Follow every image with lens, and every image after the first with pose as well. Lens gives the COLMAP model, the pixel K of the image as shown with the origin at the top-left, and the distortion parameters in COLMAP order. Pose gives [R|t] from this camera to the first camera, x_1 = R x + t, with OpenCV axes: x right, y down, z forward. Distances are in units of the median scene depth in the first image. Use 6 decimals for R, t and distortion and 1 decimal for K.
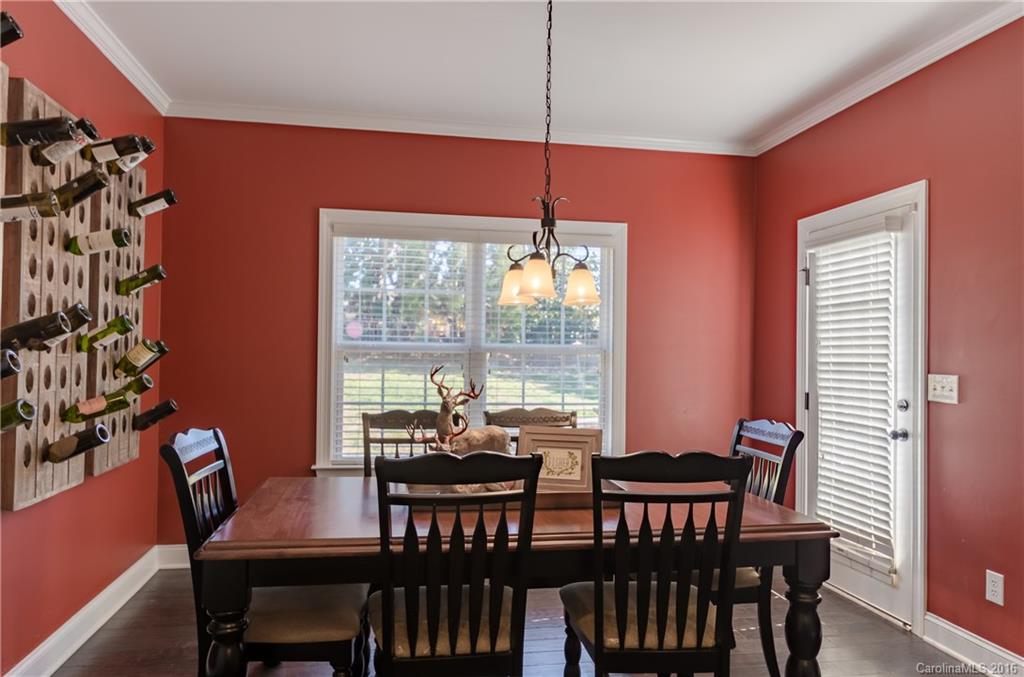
lens RADIAL K [[695.3, 0, 511.9], [0, 695.3, 339.8], [0, 0, 1]] dist [0.009224, 0.000805]
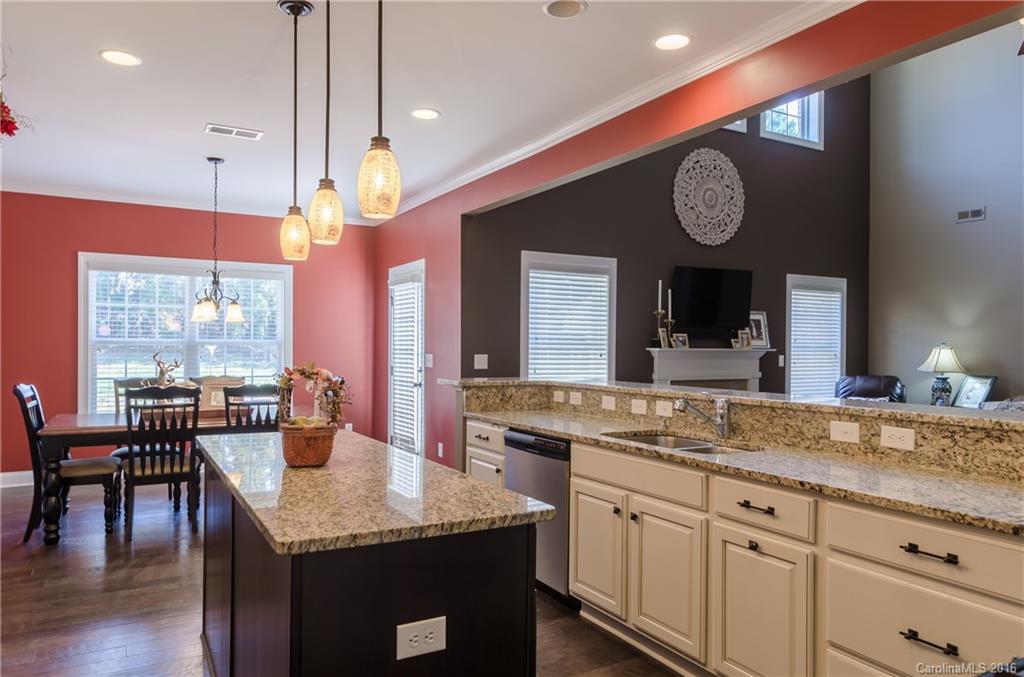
lens RADIAL K [[695.3, 0, 507.3], [0, 695.3, 348.2], [0, 0, 1]] dist [0.009224, 0.000805]
pose [[0.949259, -0.009623, 0.314349, 0.174799], [0.001737, 0.999677, 0.025357, -0.018051], [-0.314492, -0.023524, 0.948969, -0.977203]]
